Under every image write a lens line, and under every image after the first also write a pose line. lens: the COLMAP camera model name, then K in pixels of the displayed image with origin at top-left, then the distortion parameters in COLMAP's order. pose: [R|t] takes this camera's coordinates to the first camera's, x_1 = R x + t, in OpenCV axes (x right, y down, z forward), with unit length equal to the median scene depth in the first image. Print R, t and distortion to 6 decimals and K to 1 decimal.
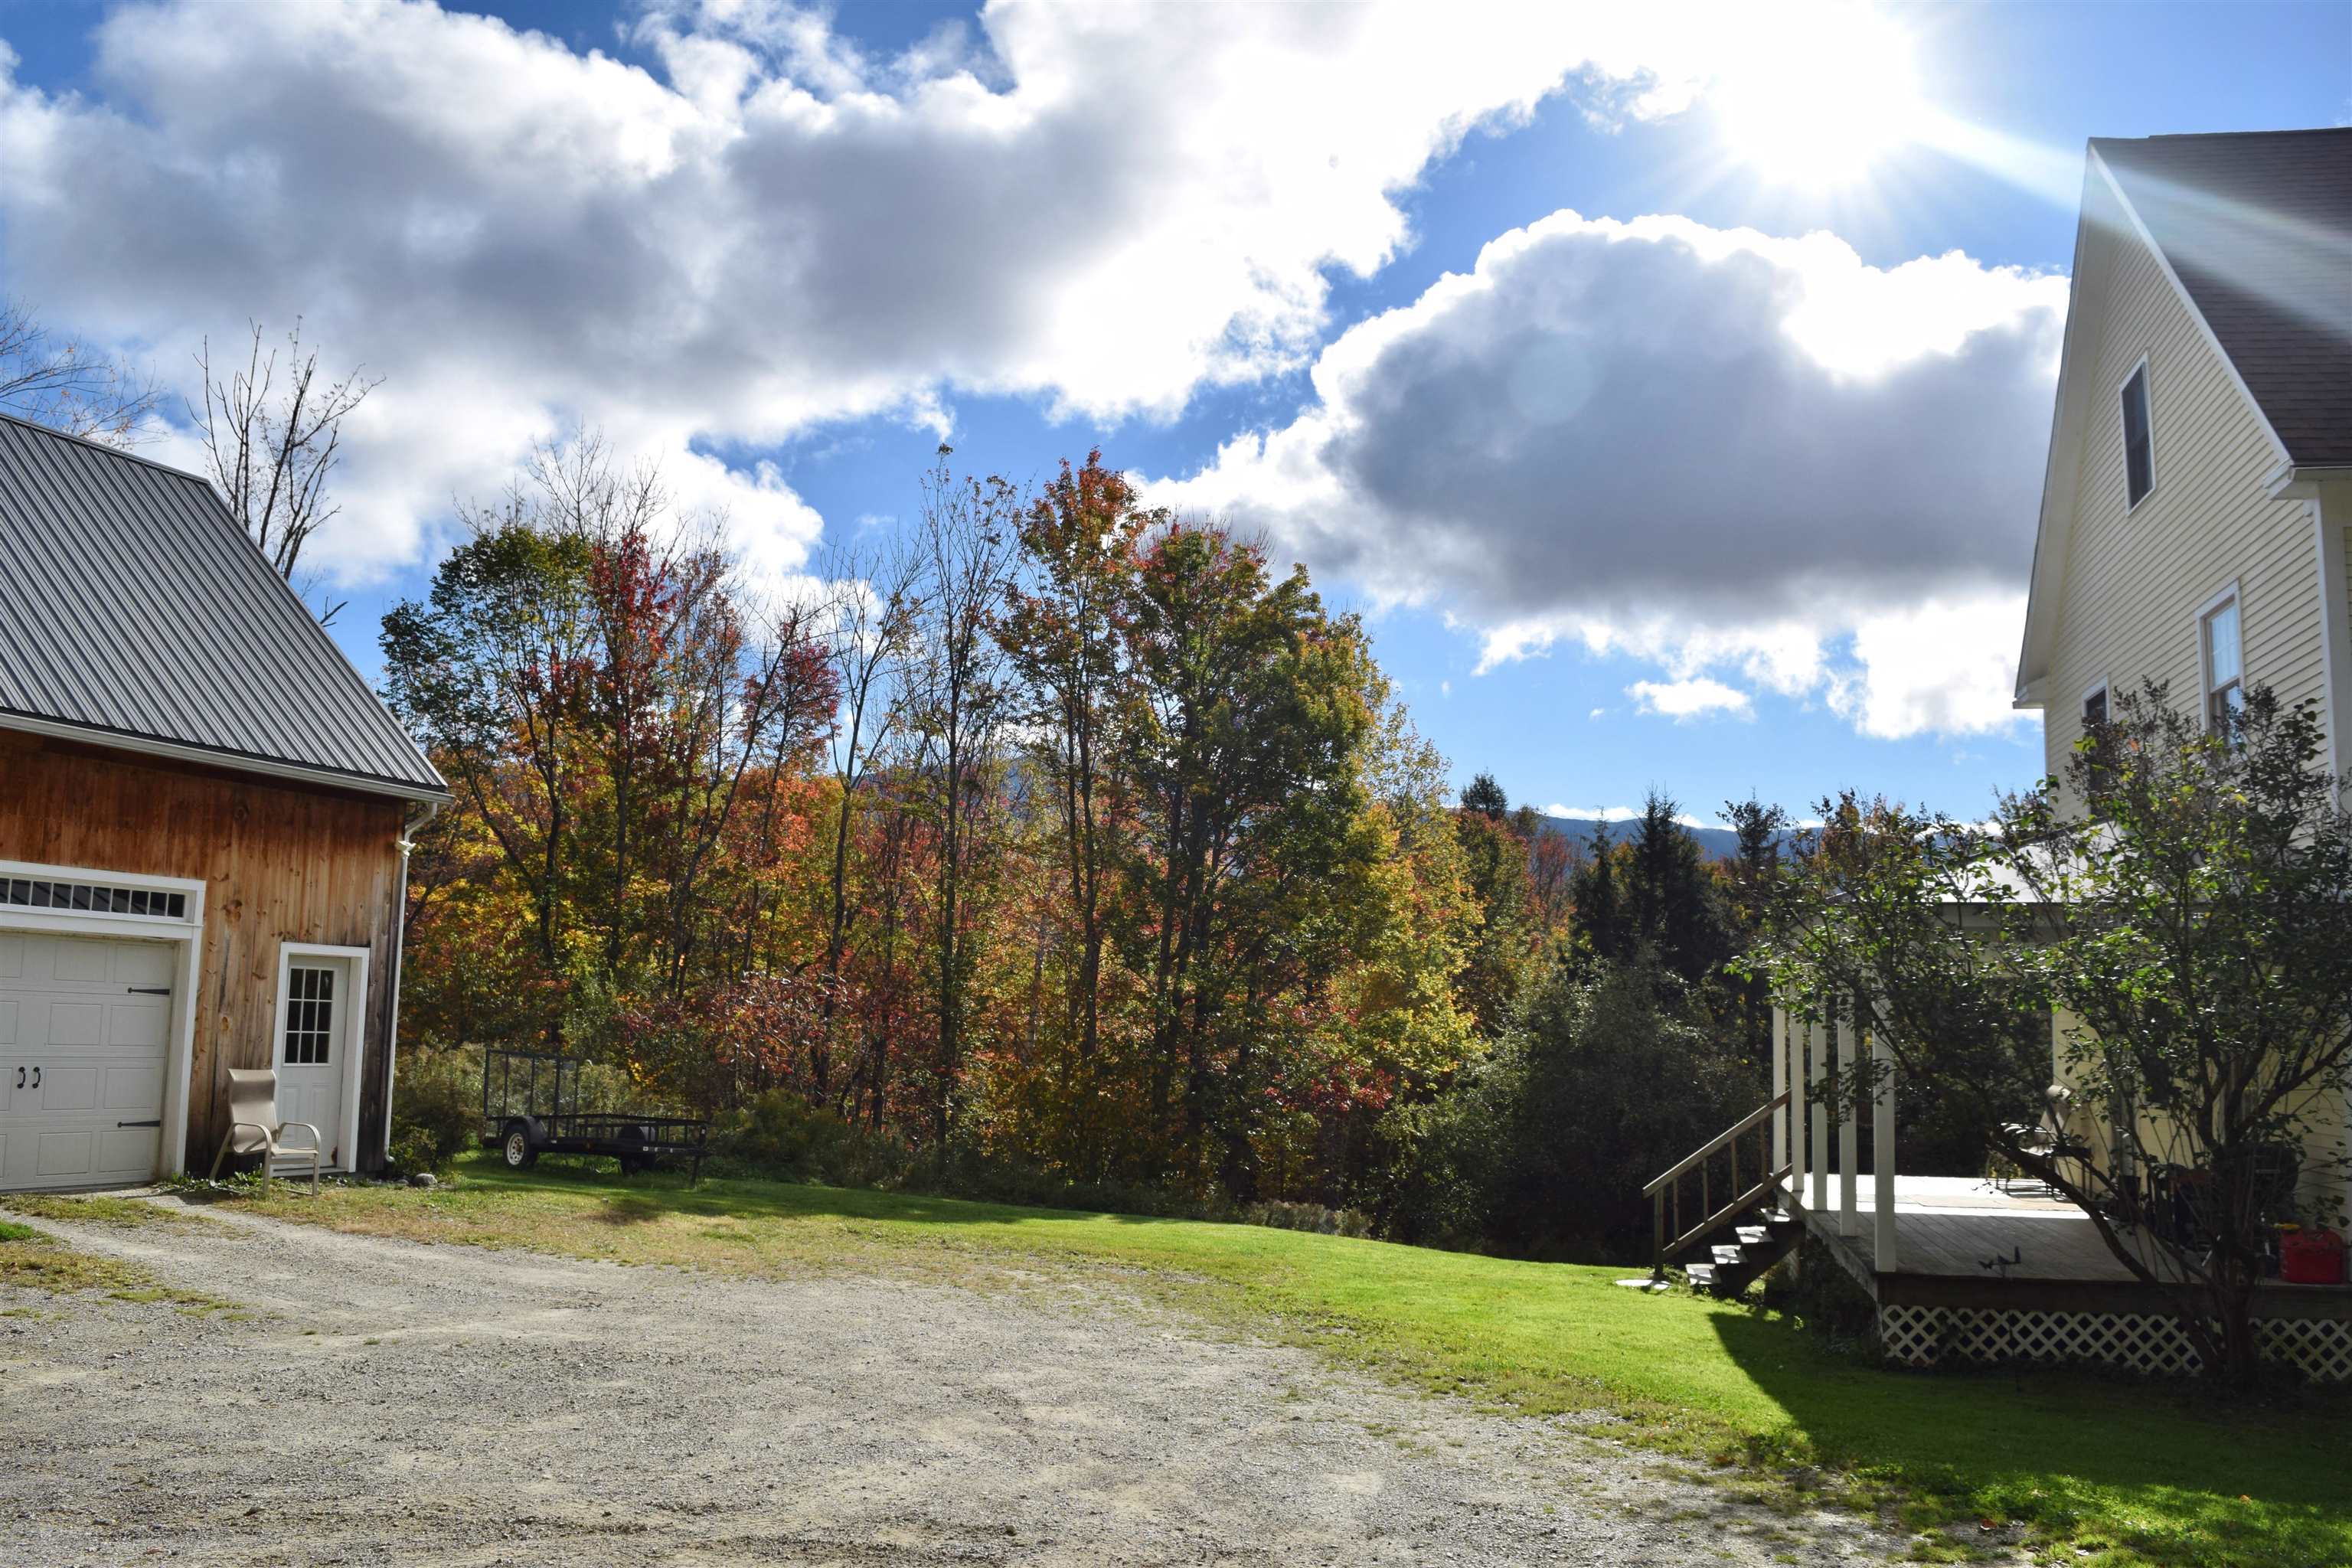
lens RADIAL K [[1804.8, 0, 1223.0], [0, 1804.8, 783.2], [0, 0, 1]] dist [-0.122843, 0.046947]
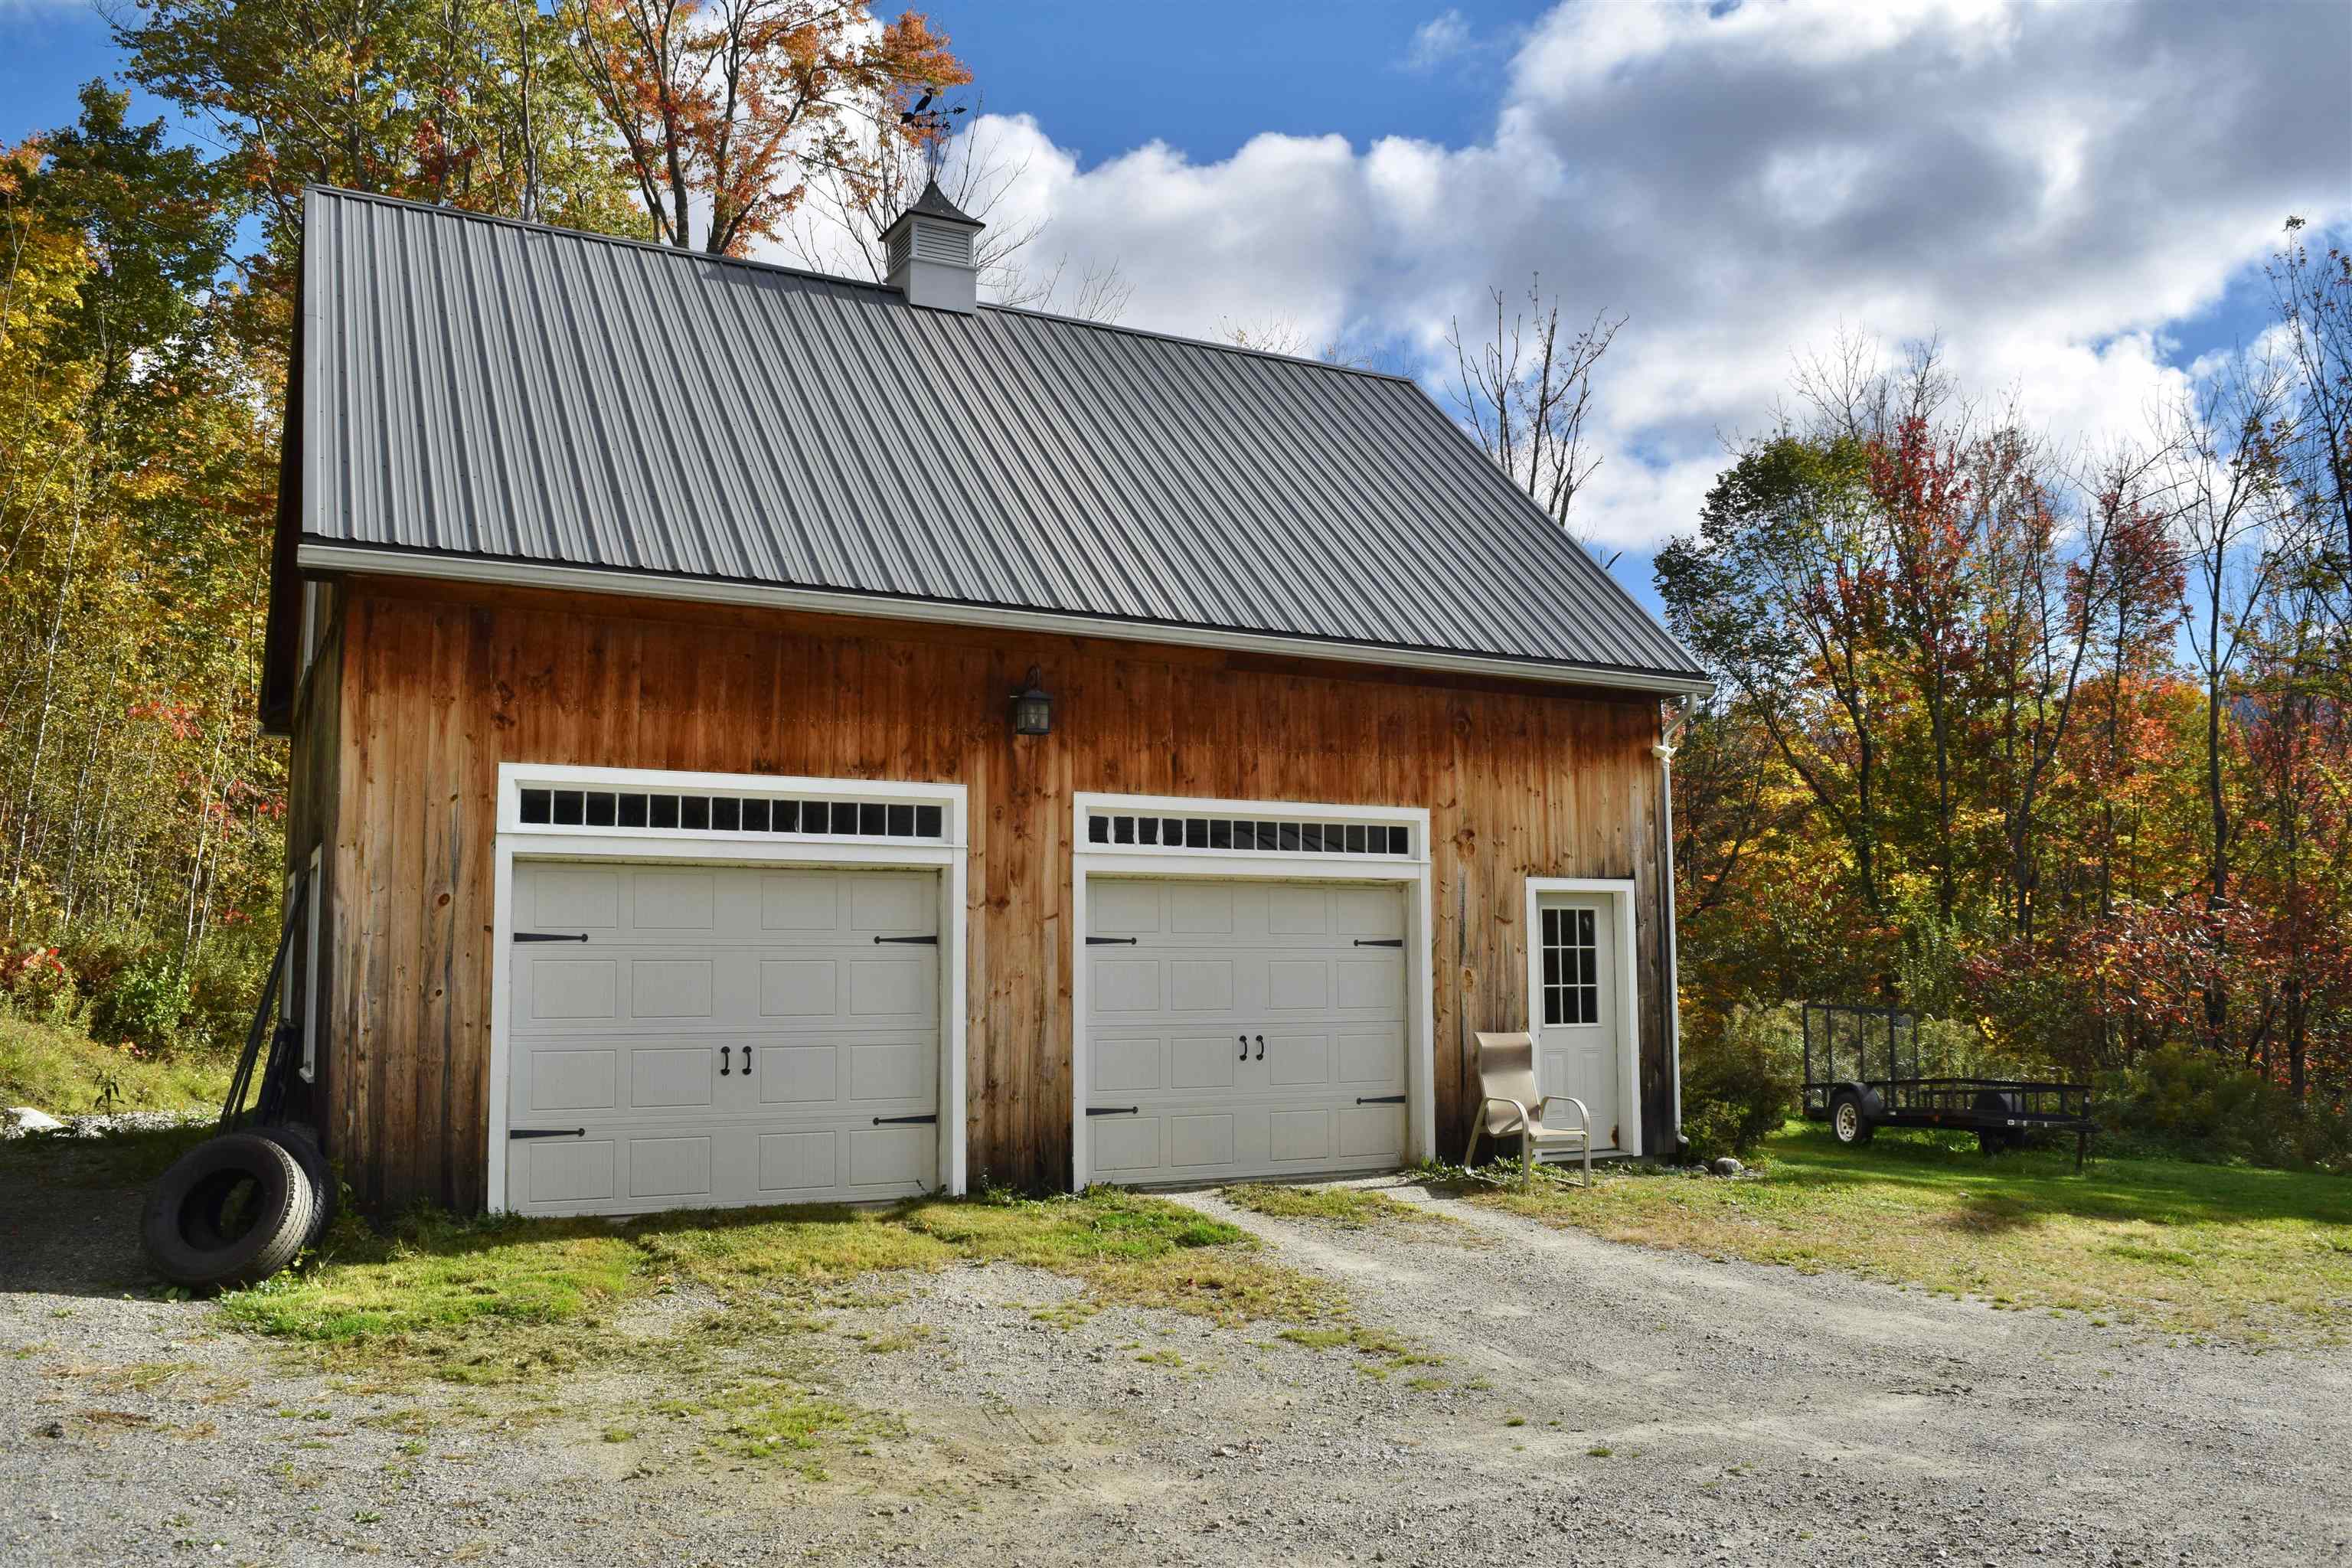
lens RADIAL K [[1833.6, 0, 1176.0], [0, 1833.6, 784.0], [0, 0, 1]] dist [-0.095815, 0.021863]
pose [[0.742312, -0.095369, -0.663233, -0.056966], [0.111390, 0.993610, -0.018204, 0.029342], [0.660731, -0.060365, 0.748192, 0.164231]]
